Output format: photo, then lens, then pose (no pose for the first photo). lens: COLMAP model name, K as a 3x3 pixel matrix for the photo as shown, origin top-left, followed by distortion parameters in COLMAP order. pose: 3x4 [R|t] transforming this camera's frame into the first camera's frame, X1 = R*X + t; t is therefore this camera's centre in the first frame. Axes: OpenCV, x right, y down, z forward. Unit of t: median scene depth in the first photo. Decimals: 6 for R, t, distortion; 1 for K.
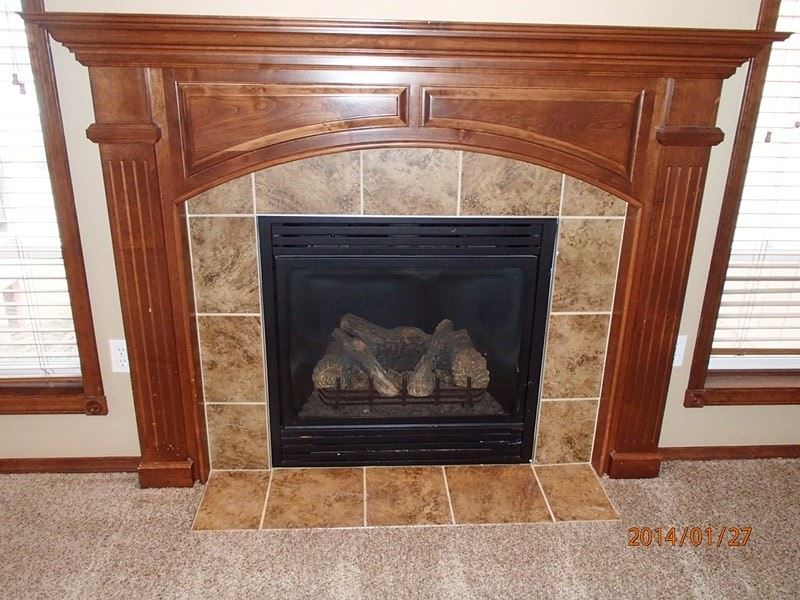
lens RADIAL K [[659.7, 0, 400.6], [0, 659.7, 298.6], [0, 0, 1]] dist [-0.016095, 0.006731]
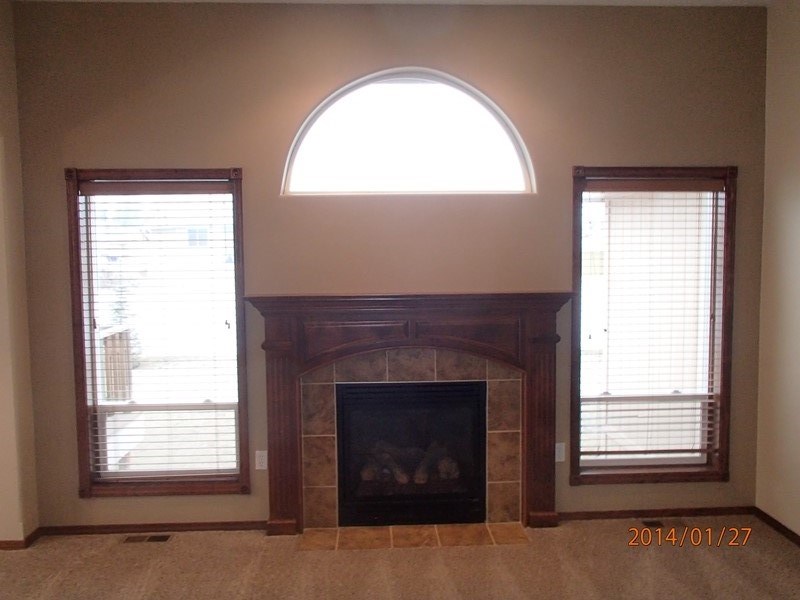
lens RADIAL K [[659.7, 0, 401.5], [0, 659.7, 299.8], [0, 0, 1]] dist [-0.016095, 0.006731]
pose [[0.999463, -0.030054, -0.013039, 0.016758], [0.024989, 0.956755, -0.289819, 0.201542], [0.021185, 0.289337, 0.956993, -0.921388]]
